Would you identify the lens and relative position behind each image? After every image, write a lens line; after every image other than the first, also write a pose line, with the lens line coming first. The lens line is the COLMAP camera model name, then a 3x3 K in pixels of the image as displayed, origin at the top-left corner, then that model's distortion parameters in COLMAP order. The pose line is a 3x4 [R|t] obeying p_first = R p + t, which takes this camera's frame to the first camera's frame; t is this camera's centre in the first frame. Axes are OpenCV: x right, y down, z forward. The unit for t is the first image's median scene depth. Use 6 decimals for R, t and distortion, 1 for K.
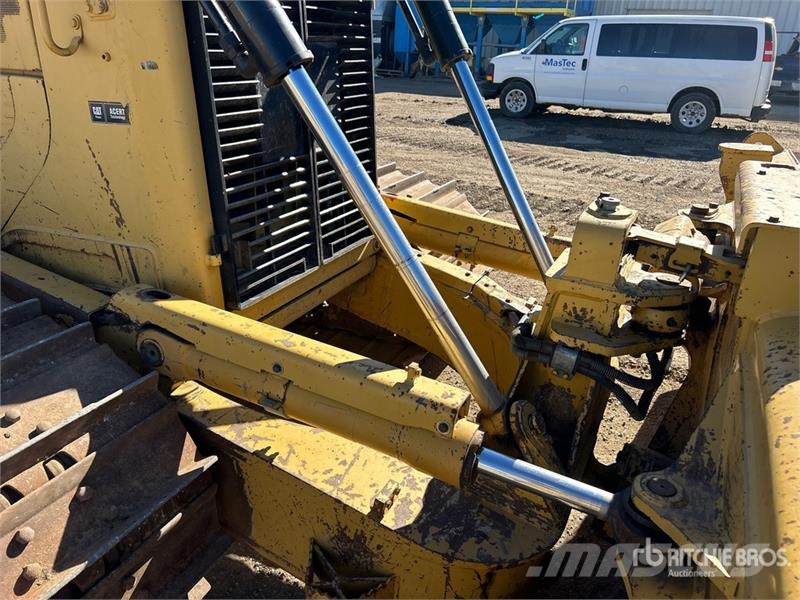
lens RADIAL K [[603.5, 0, 396.2], [0, 603.5, 300.0], [0, 0, 1]] dist [0.069893, -0.087611]
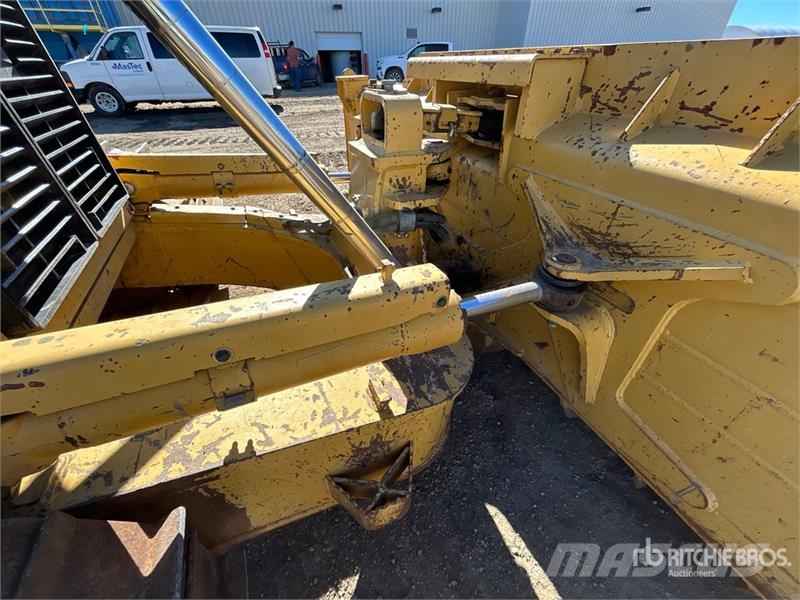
lens RADIAL K [[325.5, 0, 398.4], [0, 325.5, 299.9], [0, 0, 1]] dist [0.001036, 0.000247]
pose [[0.634688, -0.486643, 0.600292, -0.180034], [0.333725, 0.873242, 0.355071, -0.006617], [-0.696993, -0.025027, 0.716641, 0.404804]]
